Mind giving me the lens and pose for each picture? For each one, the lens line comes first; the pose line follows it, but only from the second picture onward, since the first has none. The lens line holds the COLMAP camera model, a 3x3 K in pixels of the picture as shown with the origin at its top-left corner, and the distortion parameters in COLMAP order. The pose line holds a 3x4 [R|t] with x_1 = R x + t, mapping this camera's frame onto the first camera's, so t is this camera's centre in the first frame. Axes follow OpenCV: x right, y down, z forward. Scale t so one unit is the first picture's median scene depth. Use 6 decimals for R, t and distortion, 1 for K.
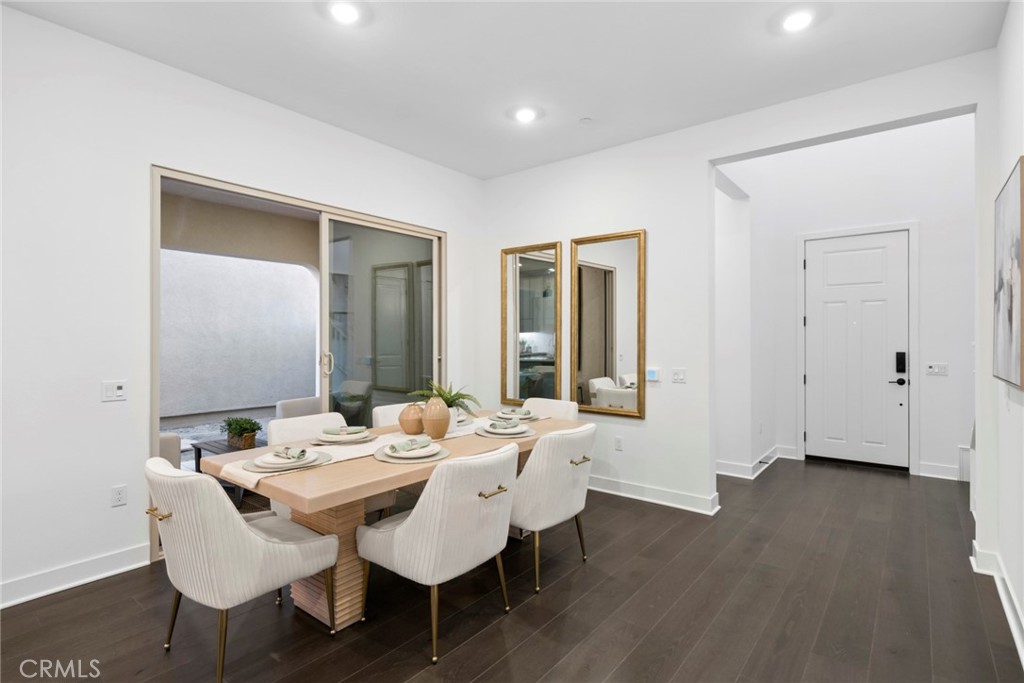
lens RADIAL K [[495.4, 0, 510.4], [0, 495.4, 340.0], [0, 0, 1]] dist [-0.001210, -0.000858]
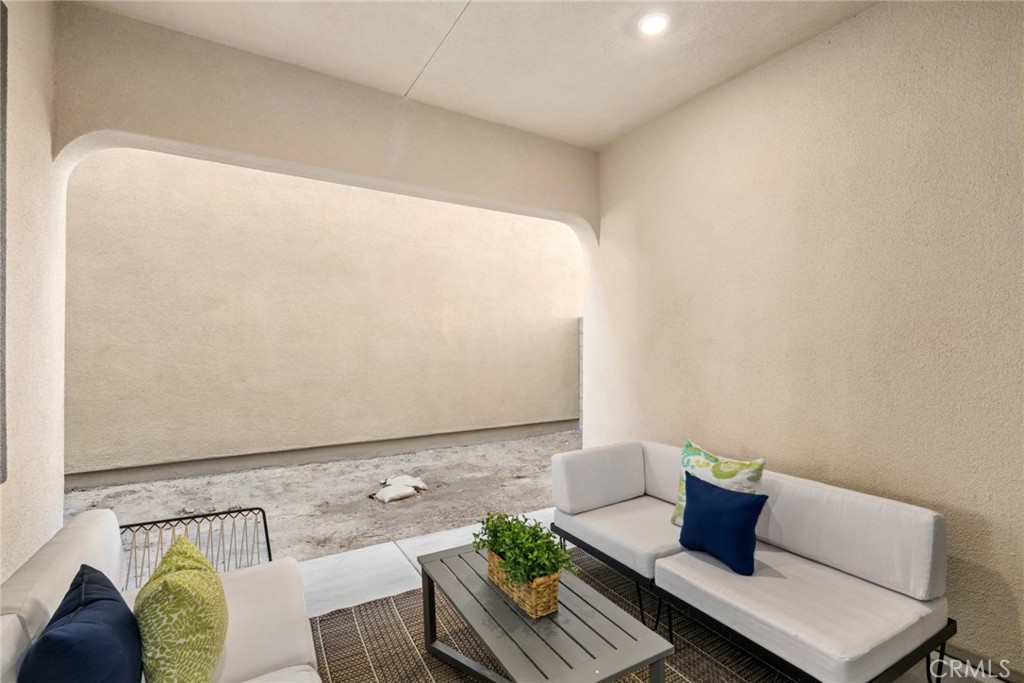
lens RADIAL K [[468.7, 0, 511.8], [0, 468.7, 342.4], [0, 0, 1]] dist [0.001601, -0.000425]
pose [[0.935703, -0.000924, -0.352789, -0.232769], [-0.000390, 0.999993, -0.003655, 0.004101], [0.352790, 0.003558, 0.935696, 0.355293]]
